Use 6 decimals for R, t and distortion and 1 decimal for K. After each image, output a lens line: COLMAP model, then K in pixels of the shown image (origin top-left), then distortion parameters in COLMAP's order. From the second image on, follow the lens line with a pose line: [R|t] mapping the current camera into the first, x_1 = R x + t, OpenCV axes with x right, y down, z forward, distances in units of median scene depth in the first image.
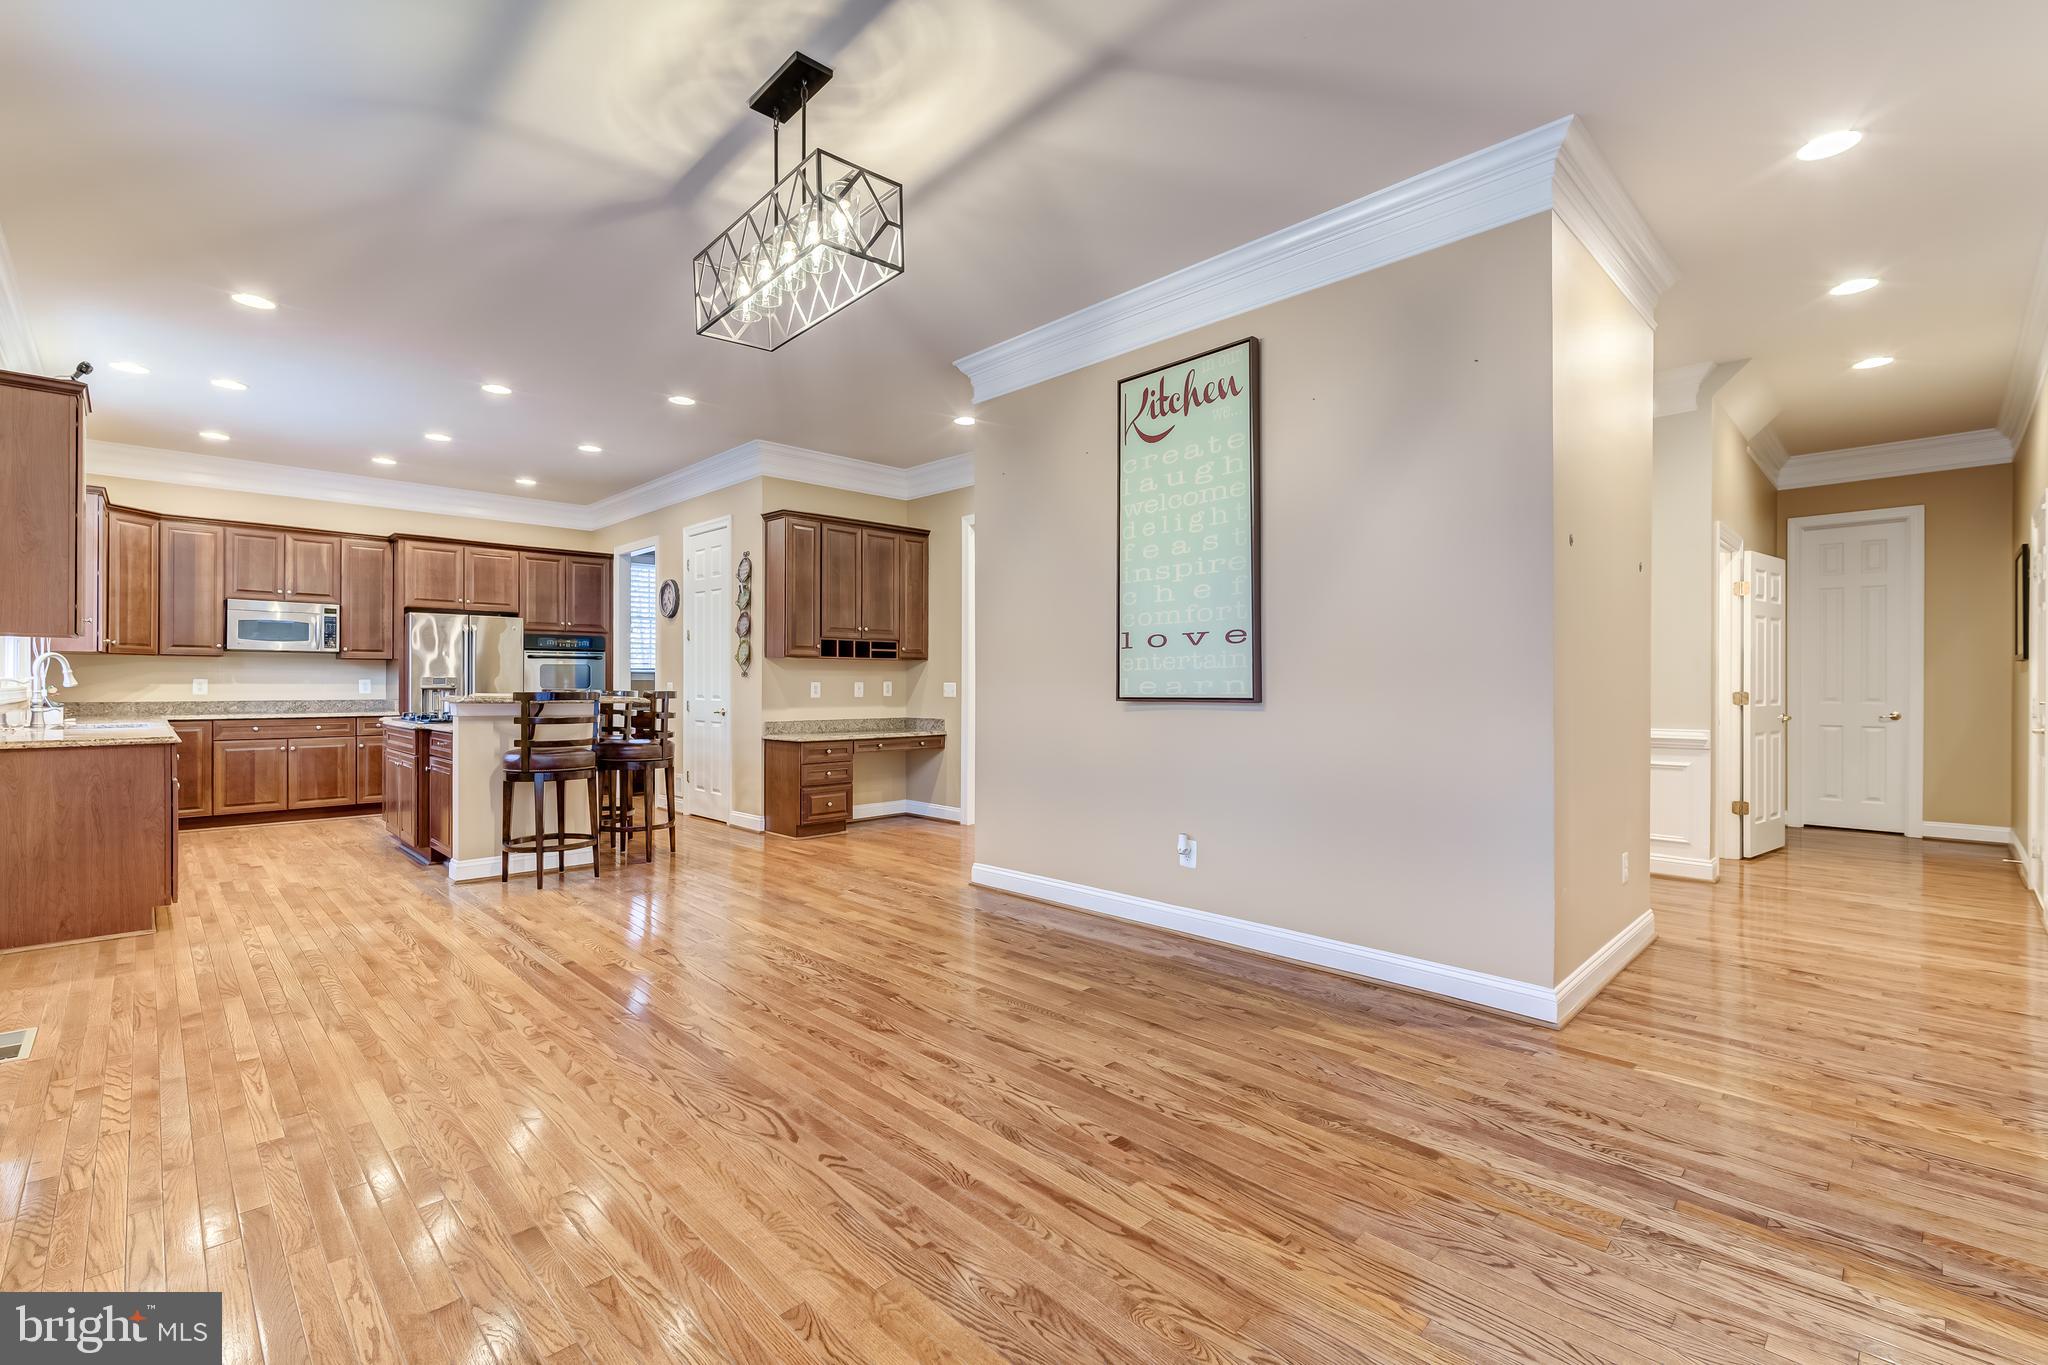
lens RADIAL K [[898.7, 0, 1011.7], [0, 898.7, 684.4], [0, 0, 1]] dist [0.002027, 0.001283]
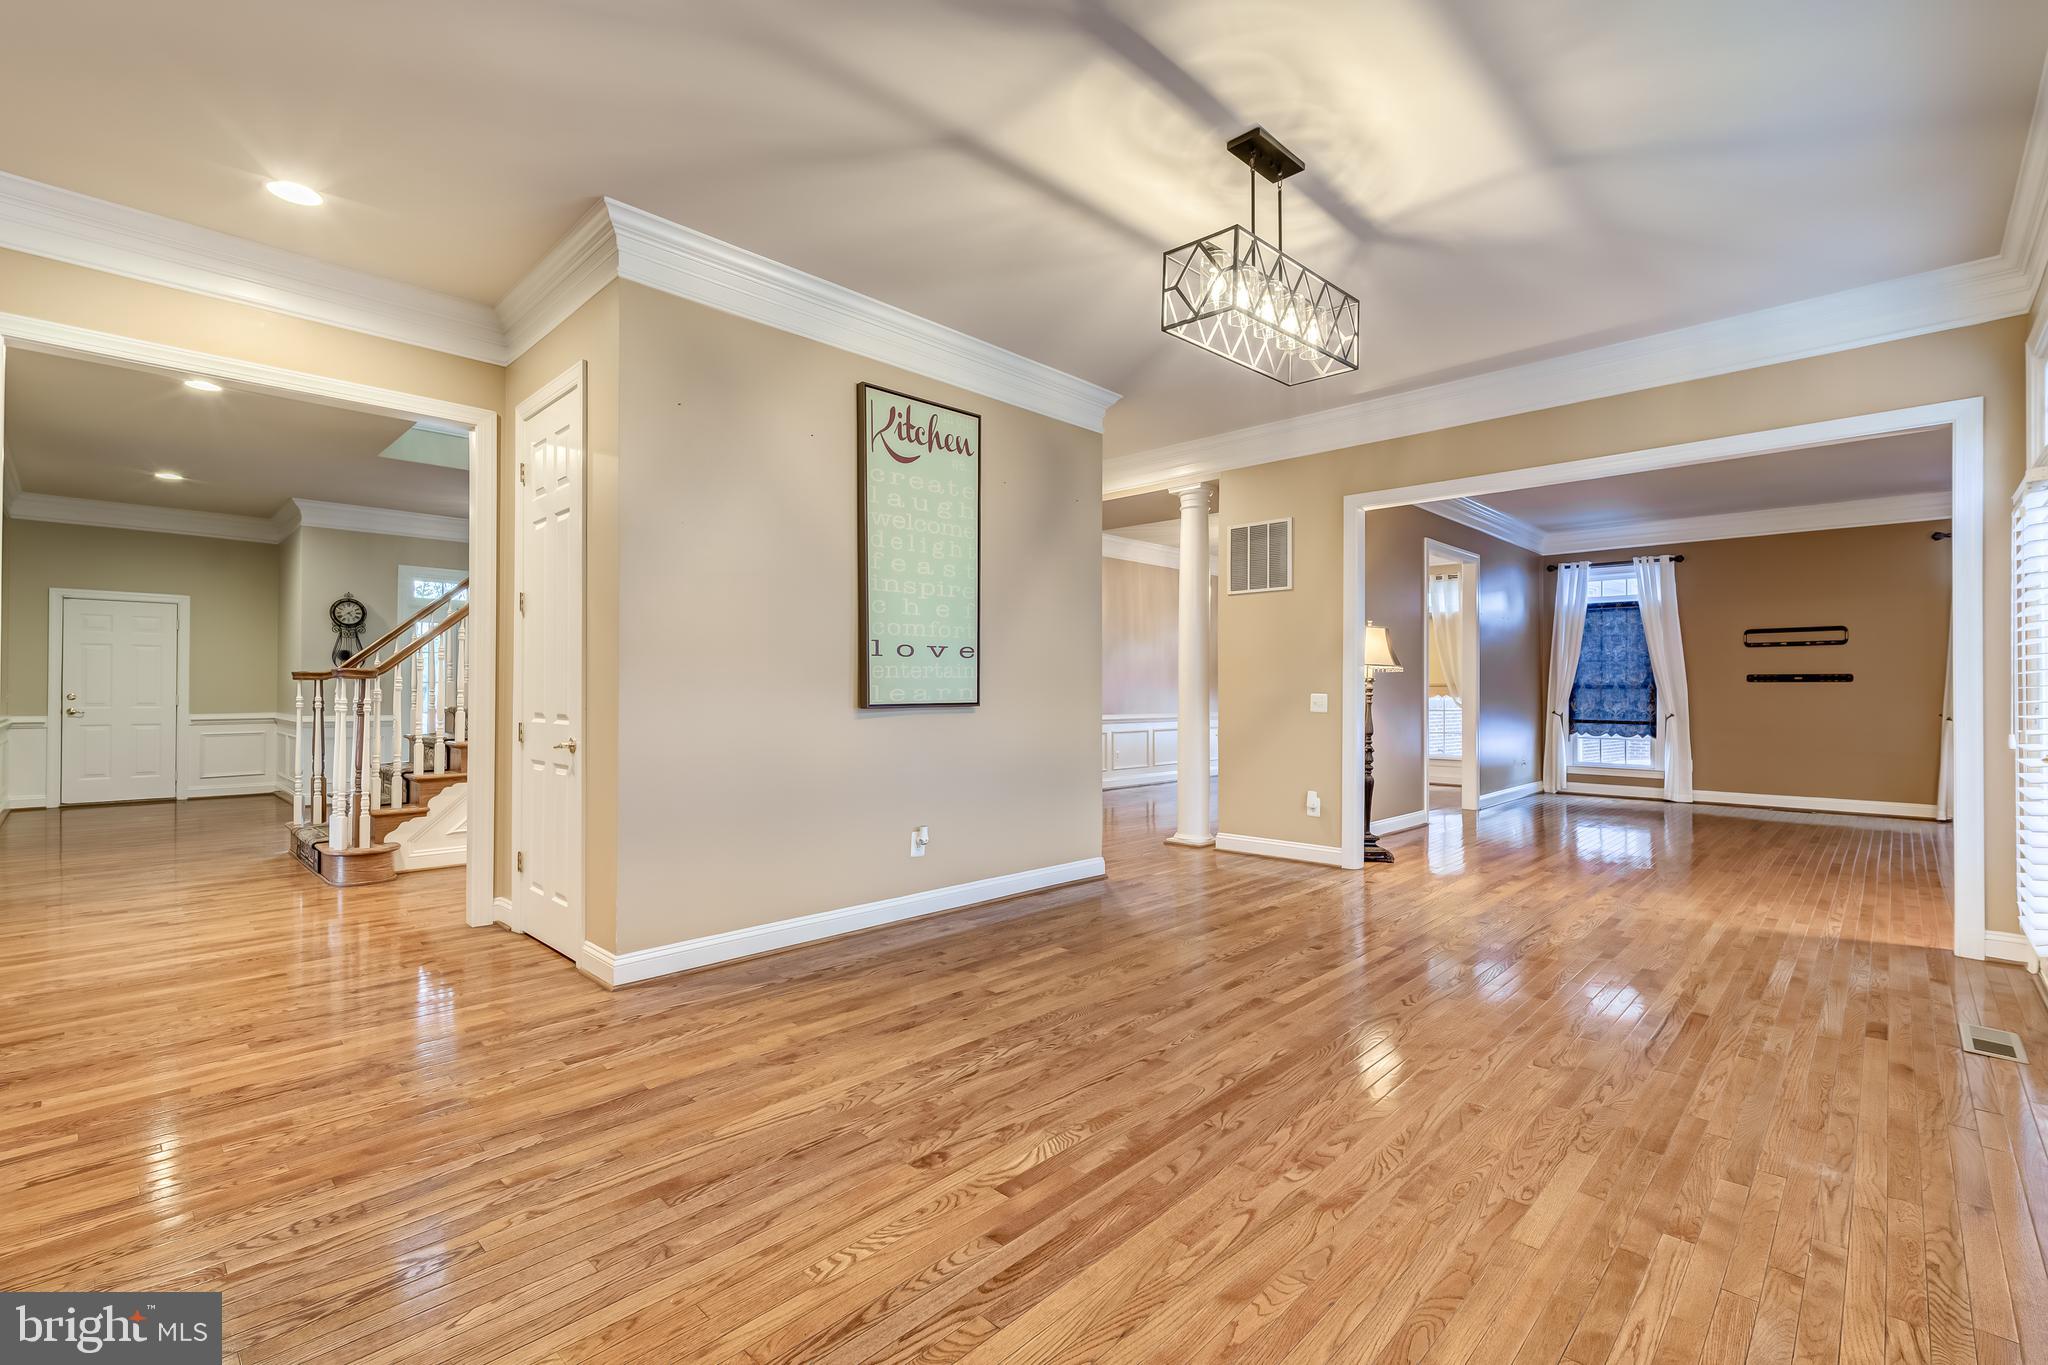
lens RADIAL K [[898.7, 0, 1010.5], [0, 898.7, 684.8], [0, 0, 1]] dist [0.002027, 0.001283]
pose [[-0.026565, 0.005233, 0.999633, -0.956277], [-0.002633, 0.999982, -0.005305, -0.002890], [-0.999644, -0.002773, -0.026551, 0.955552]]
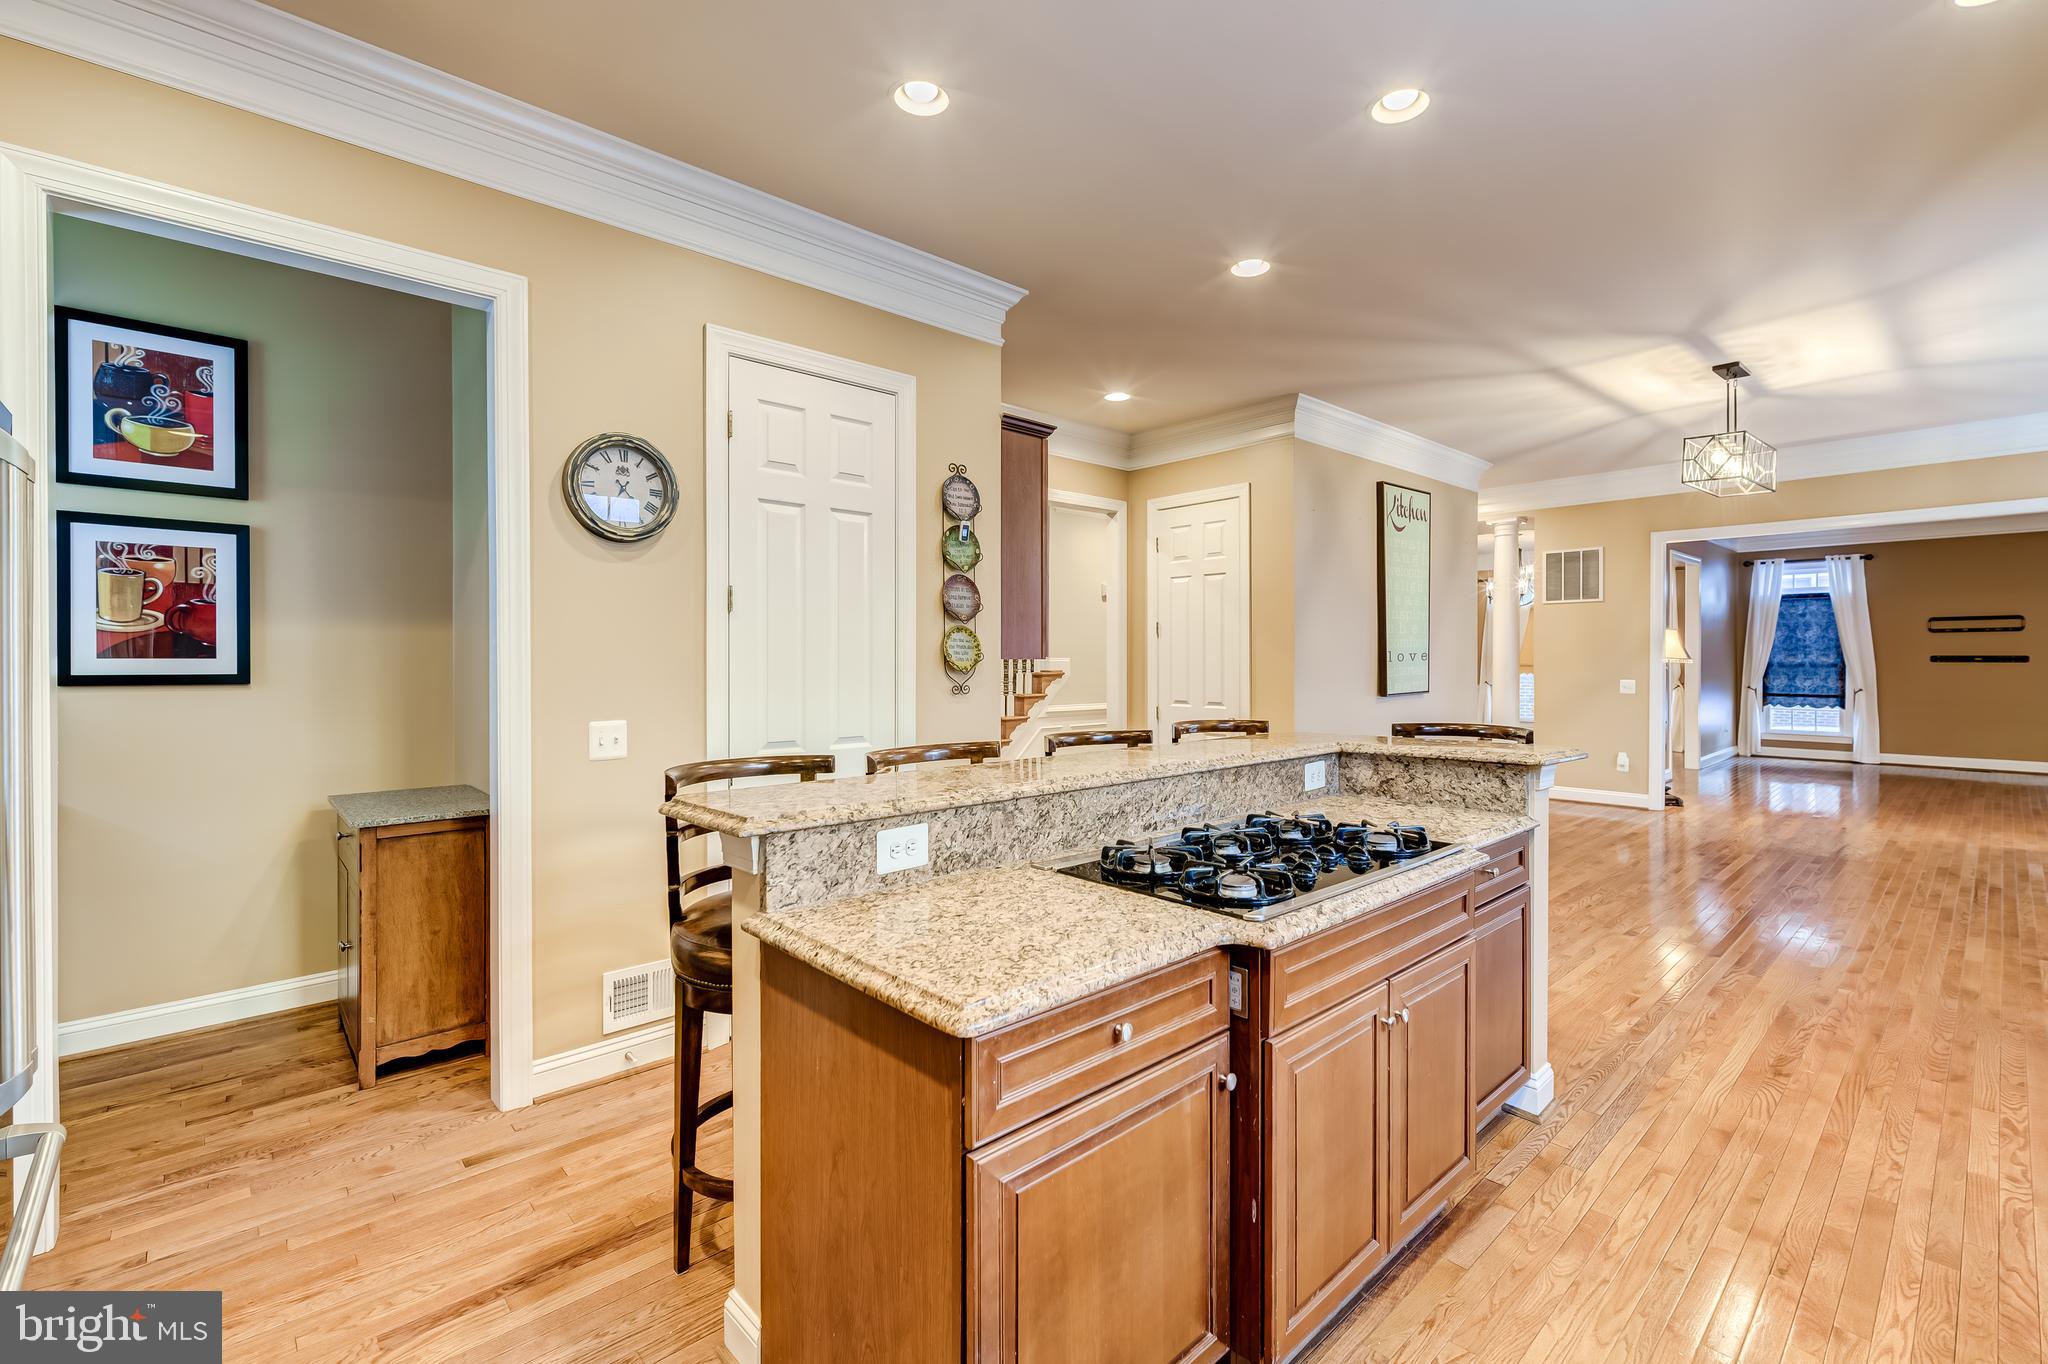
lens RADIAL K [[898.7, 0, 1025.0], [0, 898.7, 666.1], [0, 0, 1]] dist [0.002027, 0.001283]
pose [[0.025336, -0.012263, 0.999604, -1.527674], [0.002391, 0.999923, 0.012206, -0.057242], [-0.999676, 0.002081, 0.025364, 1.716805]]
